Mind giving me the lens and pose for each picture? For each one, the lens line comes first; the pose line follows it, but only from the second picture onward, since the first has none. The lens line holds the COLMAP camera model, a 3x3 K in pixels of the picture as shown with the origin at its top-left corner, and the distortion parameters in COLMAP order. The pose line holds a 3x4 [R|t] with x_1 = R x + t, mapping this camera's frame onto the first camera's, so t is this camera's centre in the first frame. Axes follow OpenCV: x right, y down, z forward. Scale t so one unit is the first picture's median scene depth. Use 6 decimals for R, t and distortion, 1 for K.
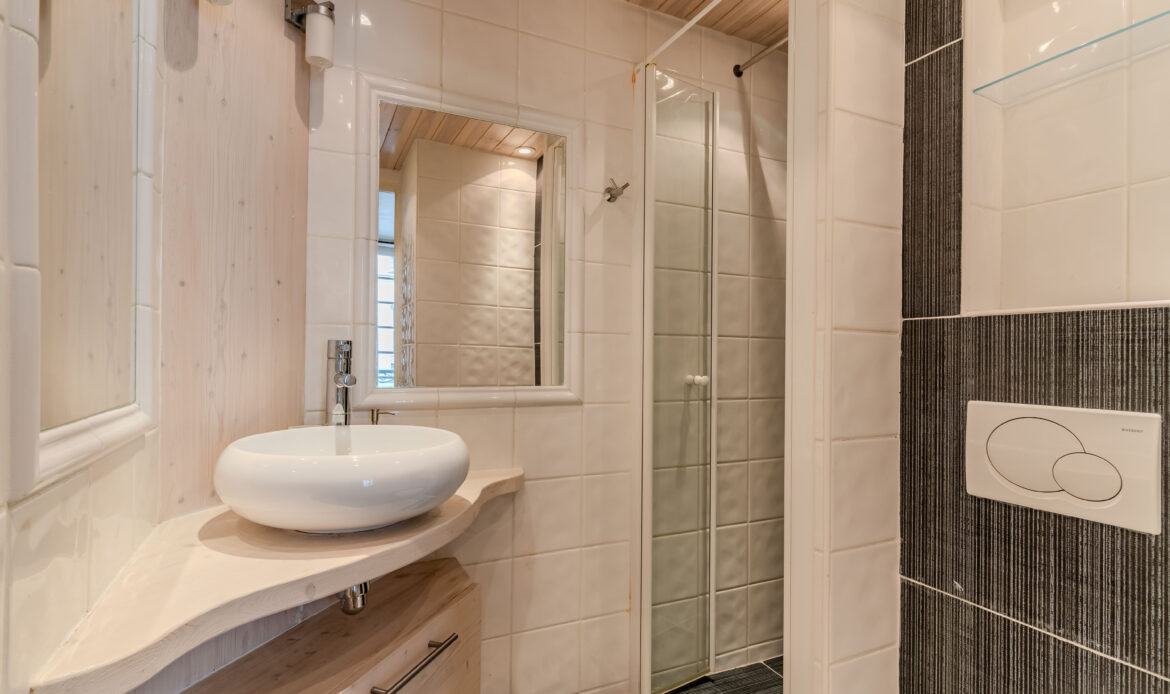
lens RADIAL K [[578.3, 0, 585.0], [0, 578.3, 347.0], [0, 0, 1]] dist [0.004019, 0.000439]
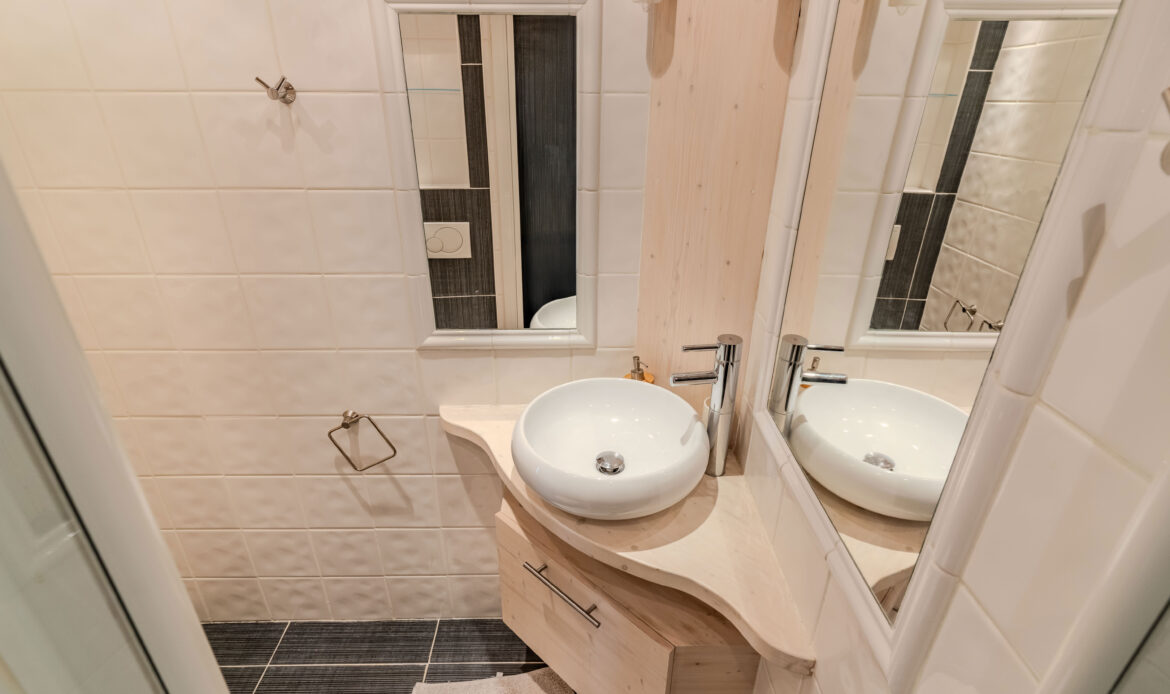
lens RADIAL K [[578.3, 0, 585.0], [0, 578.3, 347.0], [0, 0, 1]] dist [0.004019, 0.000439]
pose [[-0.439468, 0.380553, -0.813663, 0.478361], [0.018918, 0.909543, 0.415178, -0.433361], [0.898059, 0.167064, -0.406914, 1.321169]]
